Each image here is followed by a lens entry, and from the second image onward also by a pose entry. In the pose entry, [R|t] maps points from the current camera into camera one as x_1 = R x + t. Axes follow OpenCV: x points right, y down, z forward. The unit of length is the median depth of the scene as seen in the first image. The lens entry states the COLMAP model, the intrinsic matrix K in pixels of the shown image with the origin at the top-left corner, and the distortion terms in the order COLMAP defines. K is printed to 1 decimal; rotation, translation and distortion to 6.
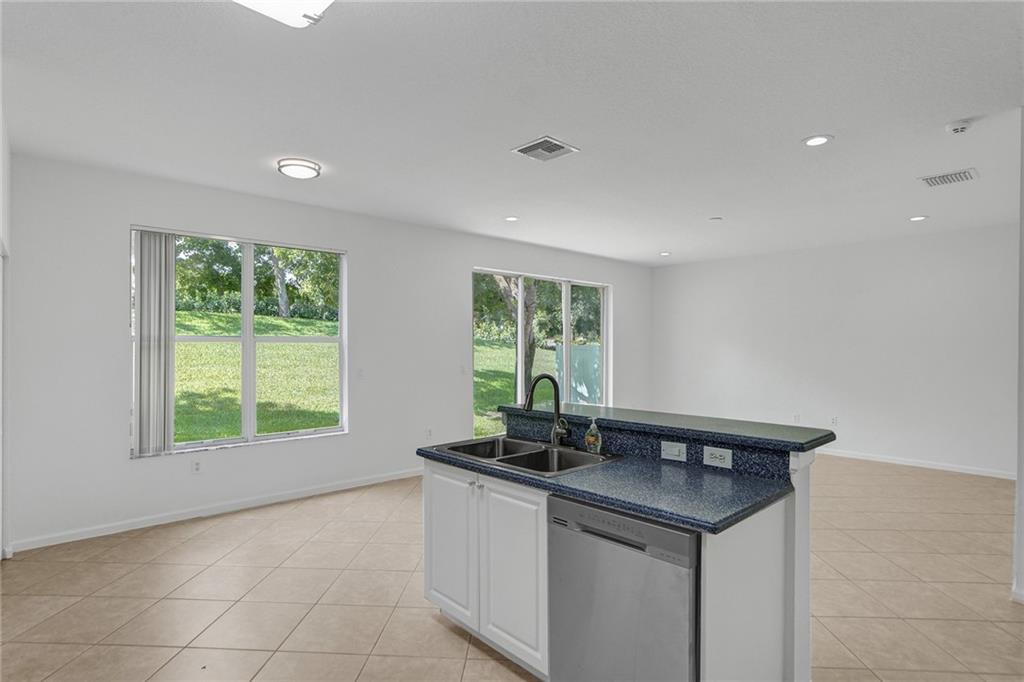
lens RADIAL K [[510.9, 0, 510.4], [0, 510.9, 347.4], [0, 0, 1]] dist [-0.037591, 0.011810]
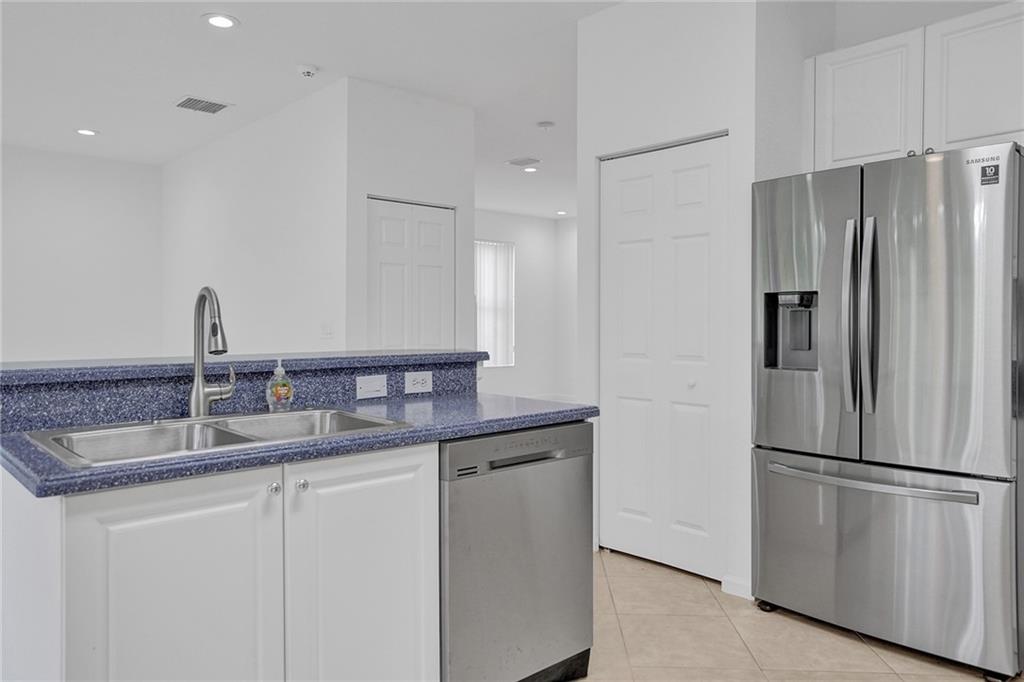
lens RADIAL K [[714.6, 0, 511.1], [0, 714.6, 331.8], [0, 0, 1]] dist [-0.005909, -0.000695]
pose [[0.002666, -0.015643, 0.999874, -0.836755], [-0.002883, 0.999873, 0.015651, 0.105355], [-0.999992, -0.002924, 0.002621, 0.819261]]
